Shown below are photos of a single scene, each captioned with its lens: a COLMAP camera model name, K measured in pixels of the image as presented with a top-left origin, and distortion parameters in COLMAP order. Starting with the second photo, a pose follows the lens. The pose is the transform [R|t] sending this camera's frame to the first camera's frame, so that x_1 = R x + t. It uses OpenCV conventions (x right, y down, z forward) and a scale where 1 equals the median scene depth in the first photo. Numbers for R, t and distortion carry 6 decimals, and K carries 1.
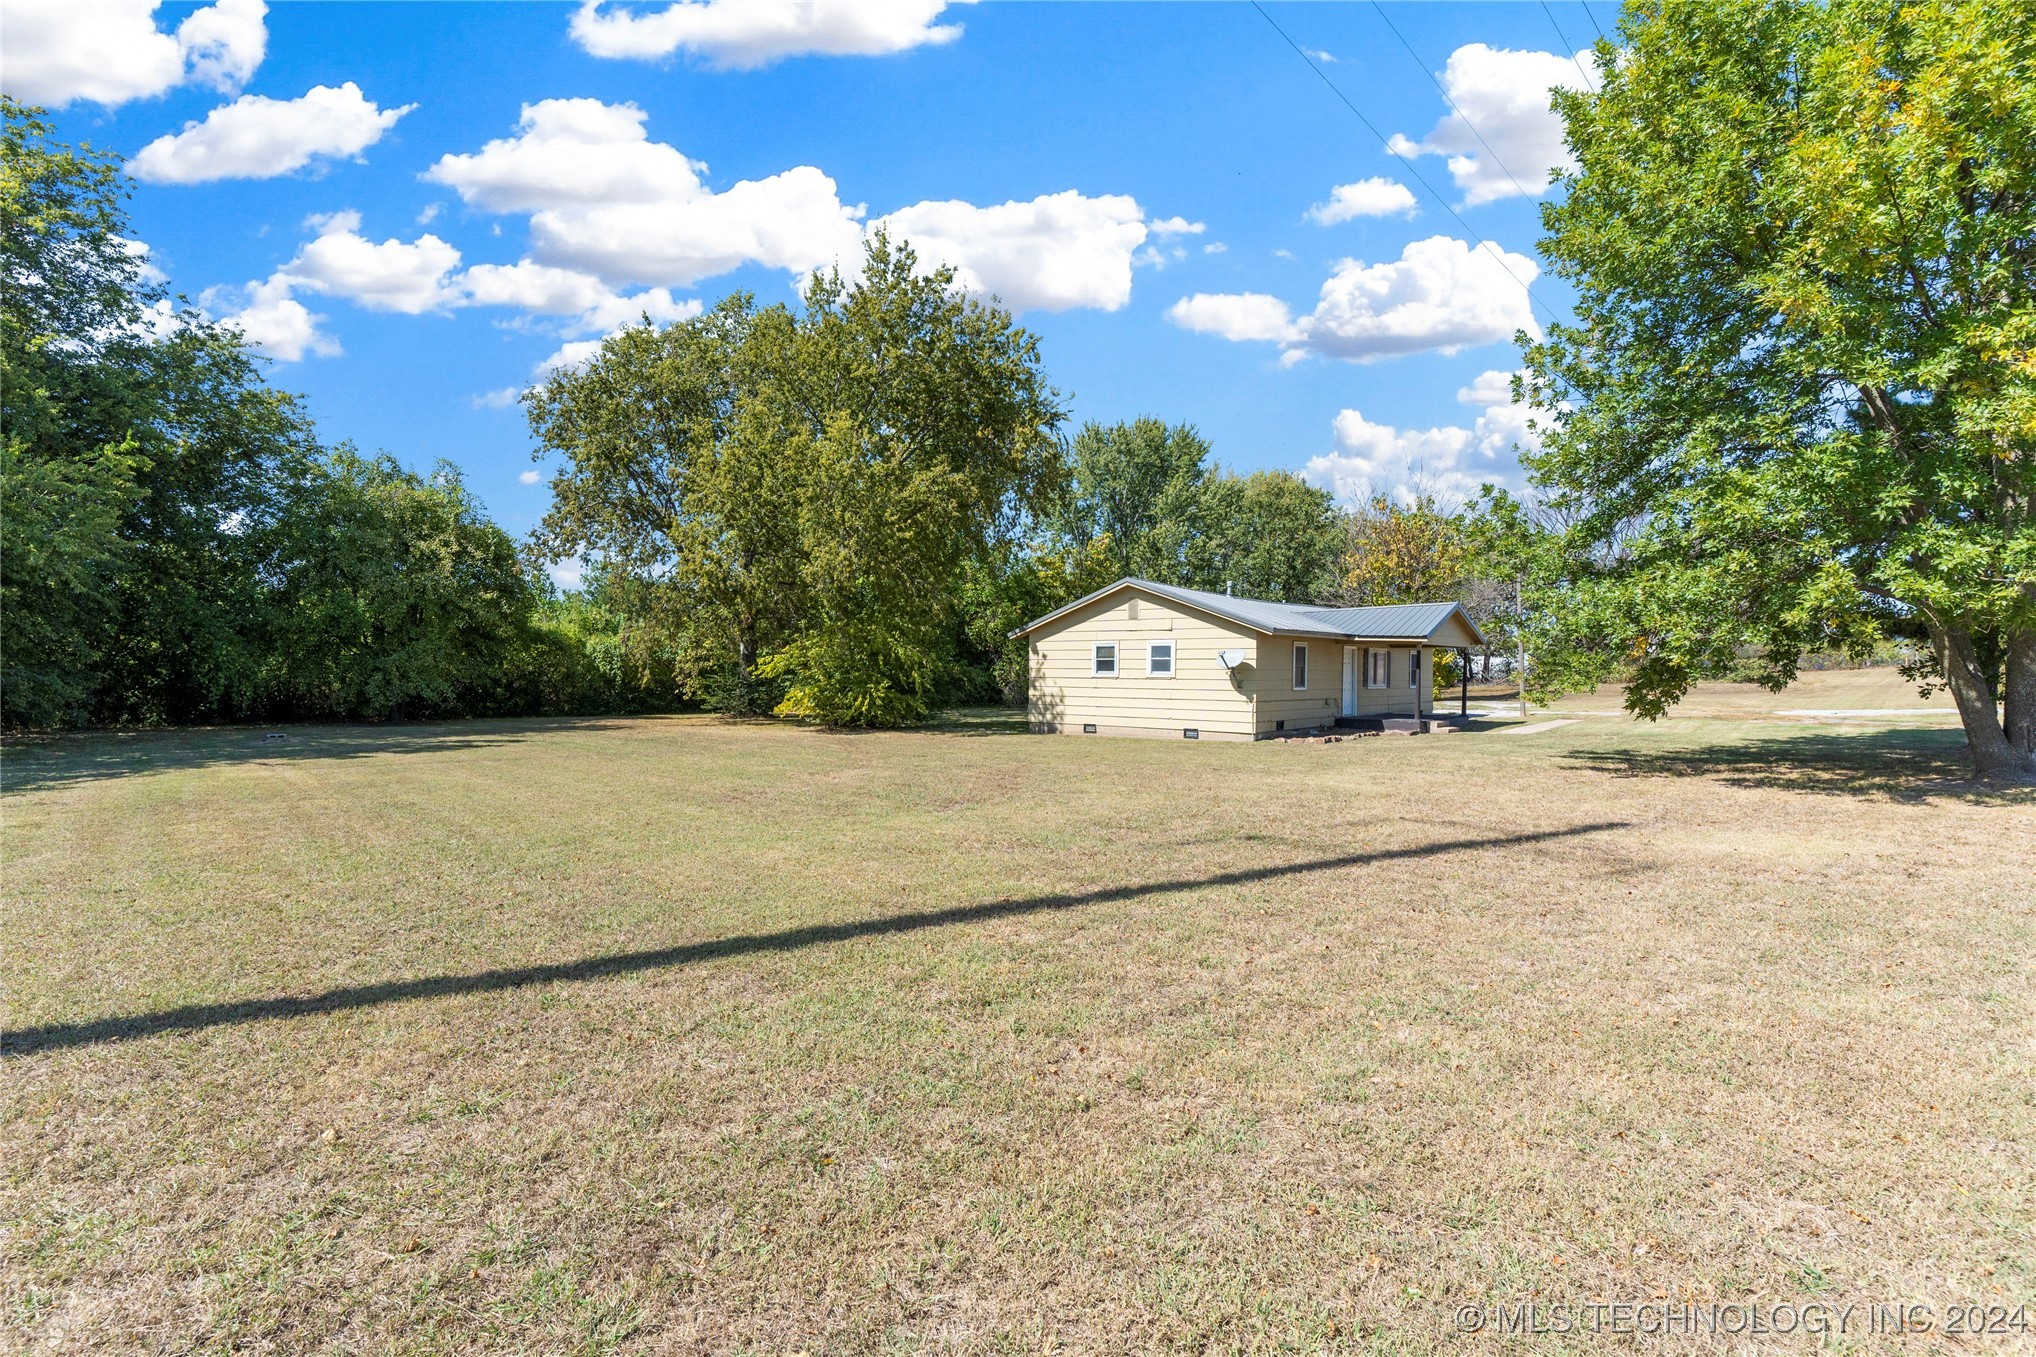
lens RADIAL K [[1000.5, 0, 1014.9], [0, 1000.5, 693.6], [0, 0, 1]] dist [0.000692, 0.000671]
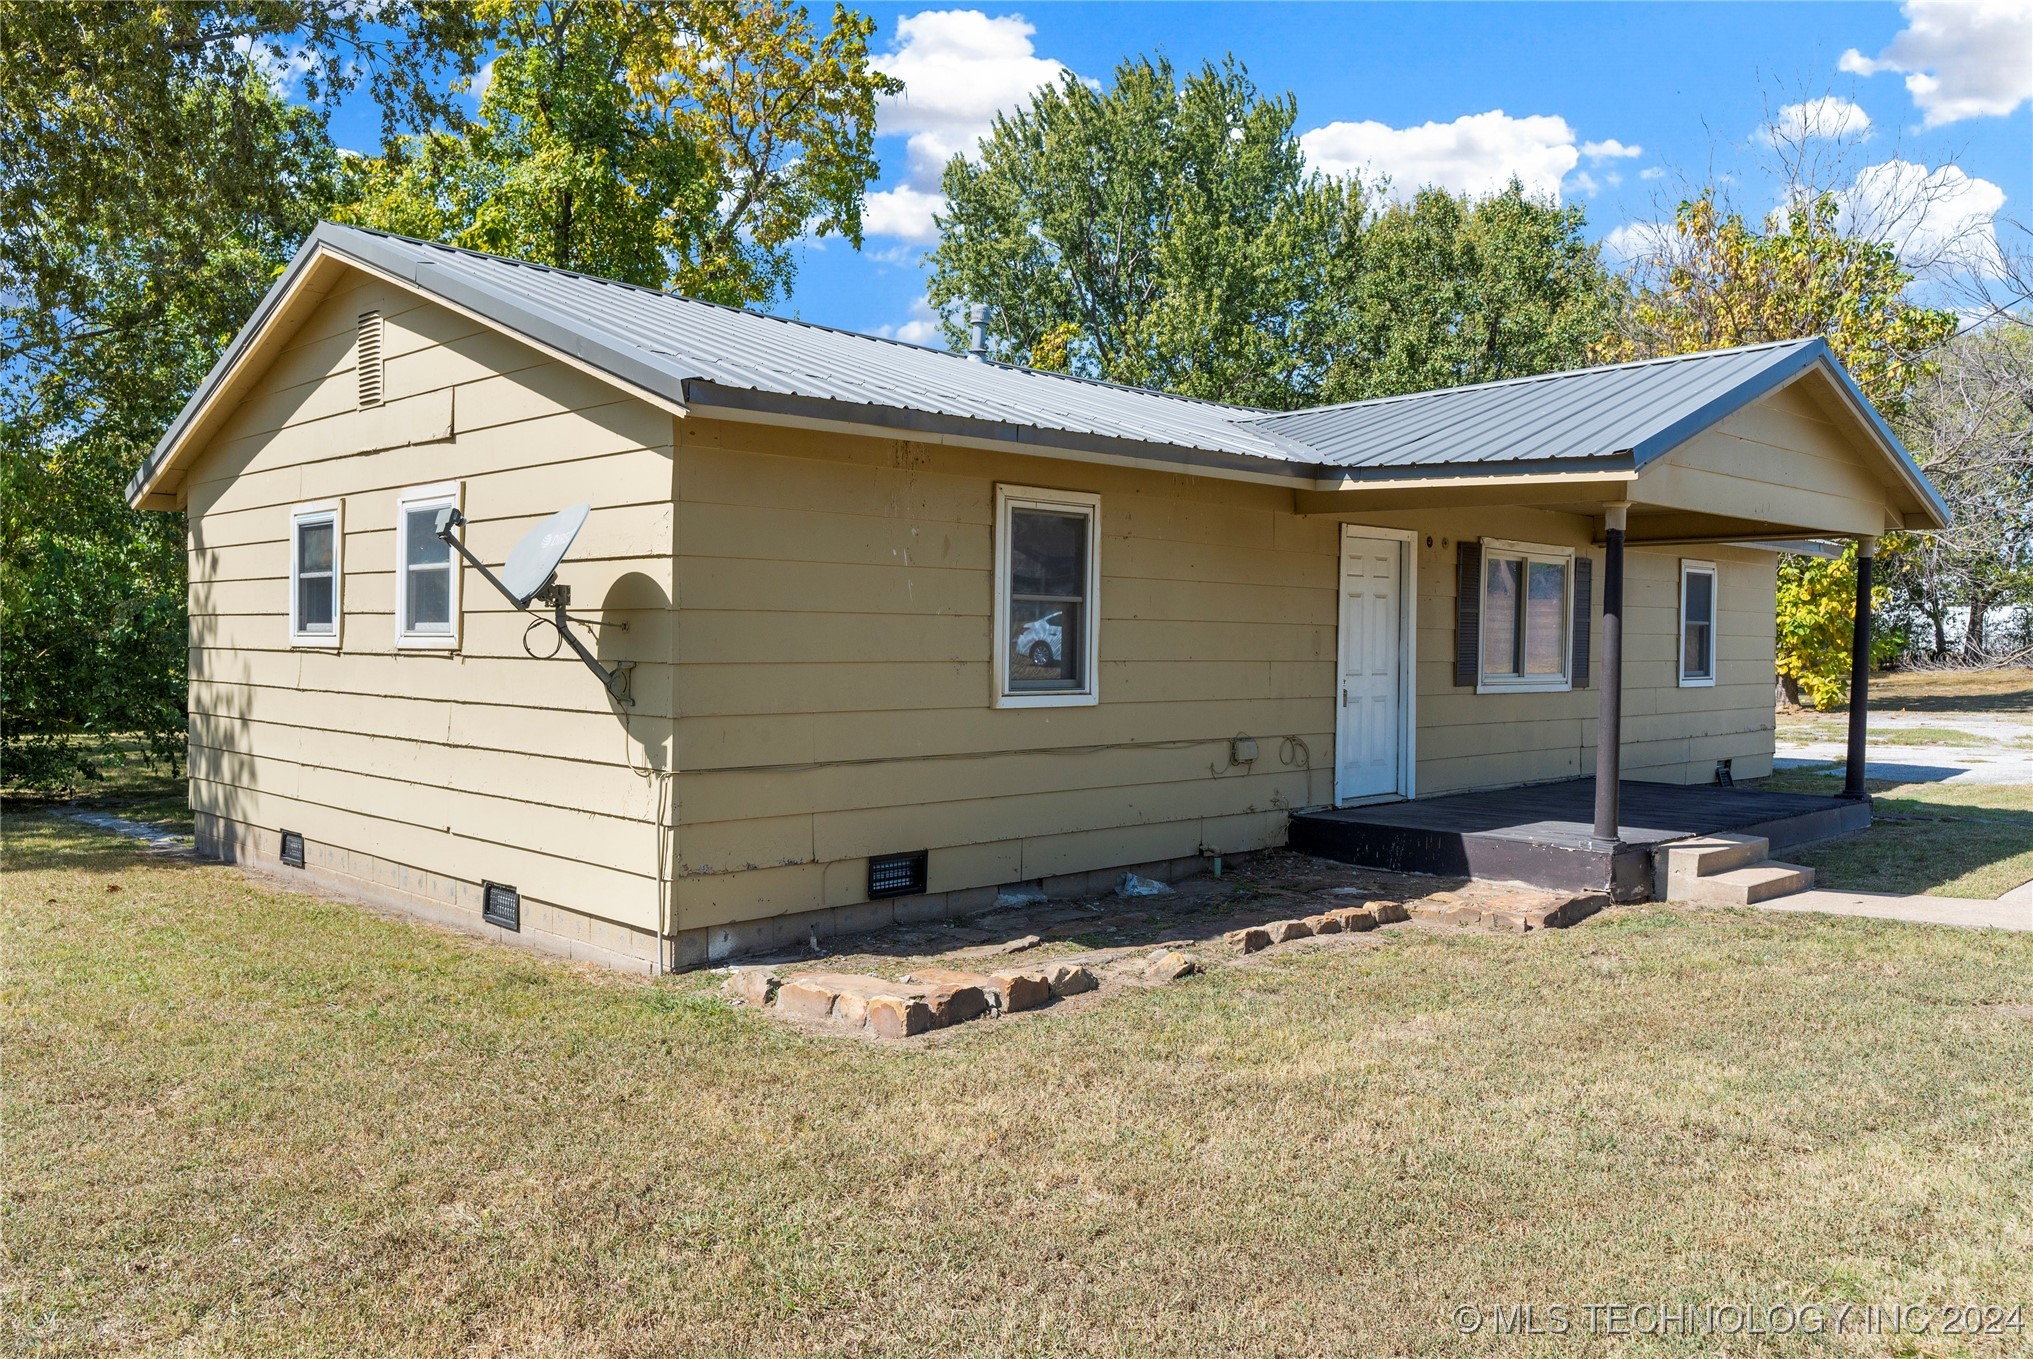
lens RADIAL K [[1554.6, 0, 1016.5], [0, 1554.6, 679.5], [0, 0, 1]] dist [-0.002650, -0.000099]
pose [[0.993156, 0.003706, -0.116734, 0.312722], [-0.003425, 0.999991, 0.002615, -0.010064], [0.116743, -0.002197, 0.993160, 0.642156]]
